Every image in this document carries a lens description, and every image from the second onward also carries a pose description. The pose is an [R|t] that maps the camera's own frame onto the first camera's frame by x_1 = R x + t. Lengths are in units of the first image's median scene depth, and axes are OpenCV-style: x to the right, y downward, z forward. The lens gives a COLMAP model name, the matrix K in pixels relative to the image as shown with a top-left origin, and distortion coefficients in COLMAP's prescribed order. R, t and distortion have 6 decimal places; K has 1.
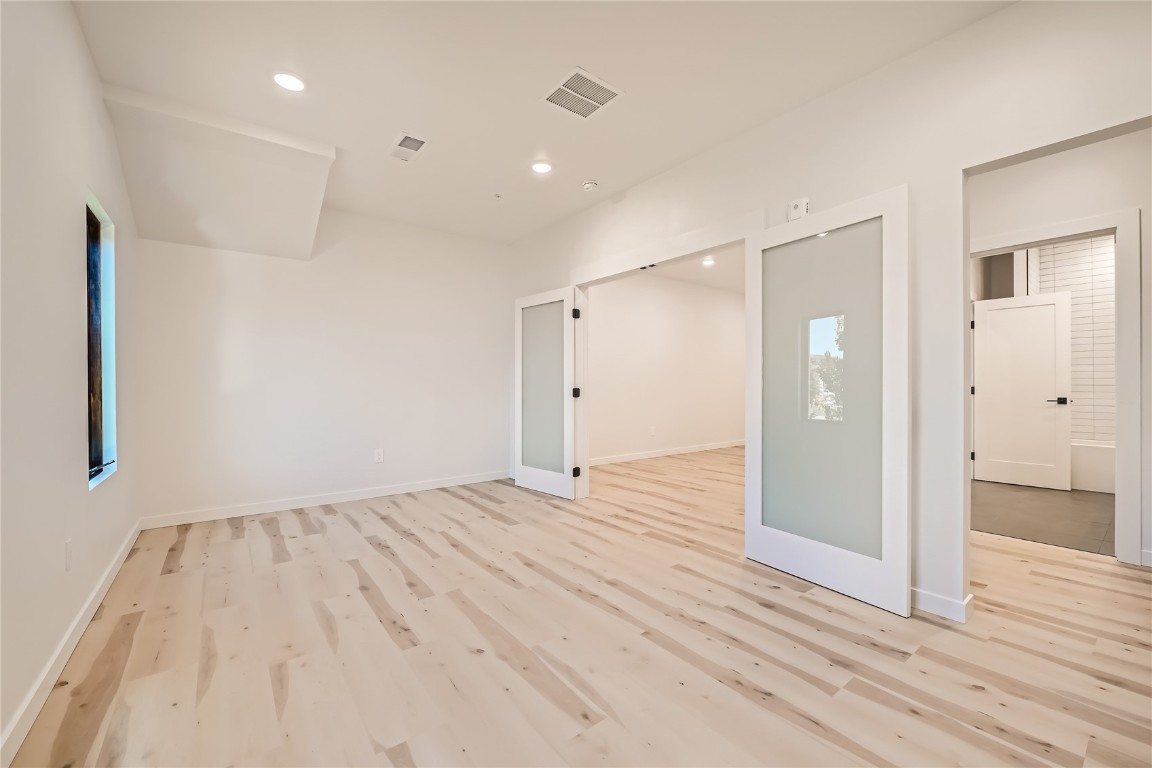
lens RADIAL K [[470.8, 0, 576.2], [0, 470.8, 387.9], [0, 0, 1]] dist [-0.009882, -0.000130]
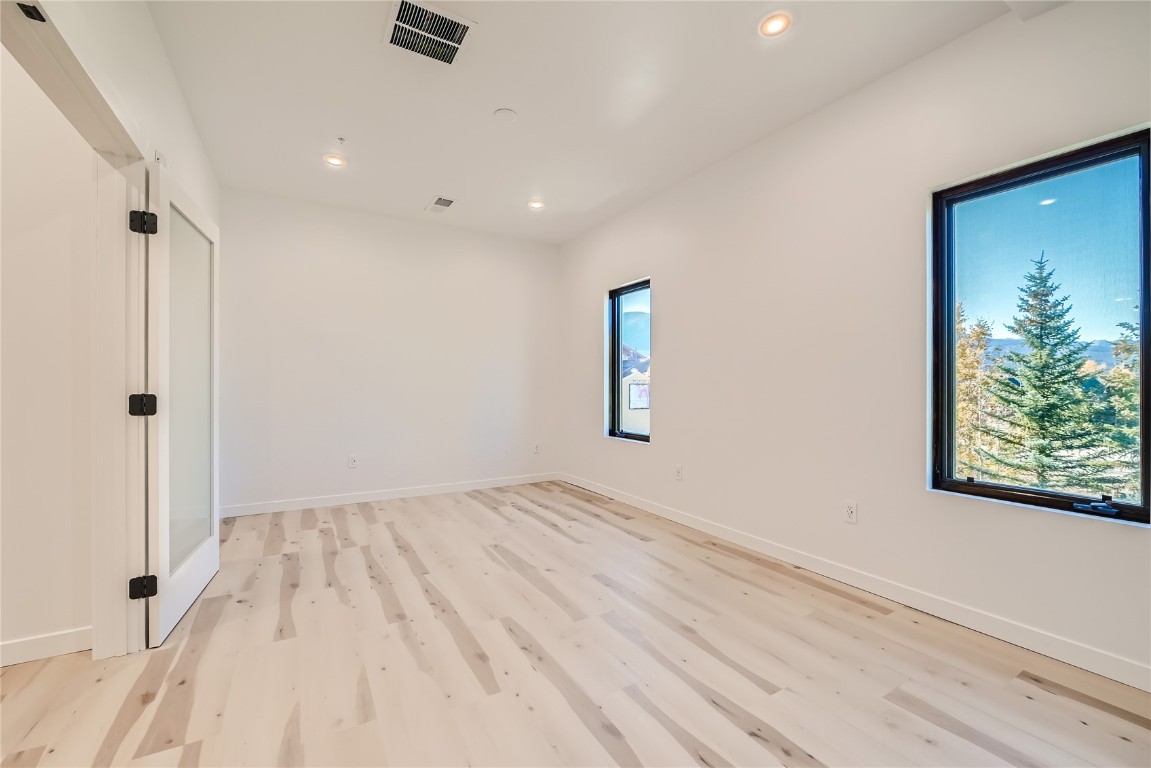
lens RADIAL K [[470.4, 0, 568.5], [0, 470.4, 381.5], [0, 0, 1]] dist [-0.009882, -0.000130]
pose [[-0.991320, 0.001156, 0.131464, -0.372642], [0.001001, 0.999999, -0.001242, -0.015543], [-0.131465, -0.001099, -0.991320, 1.966249]]
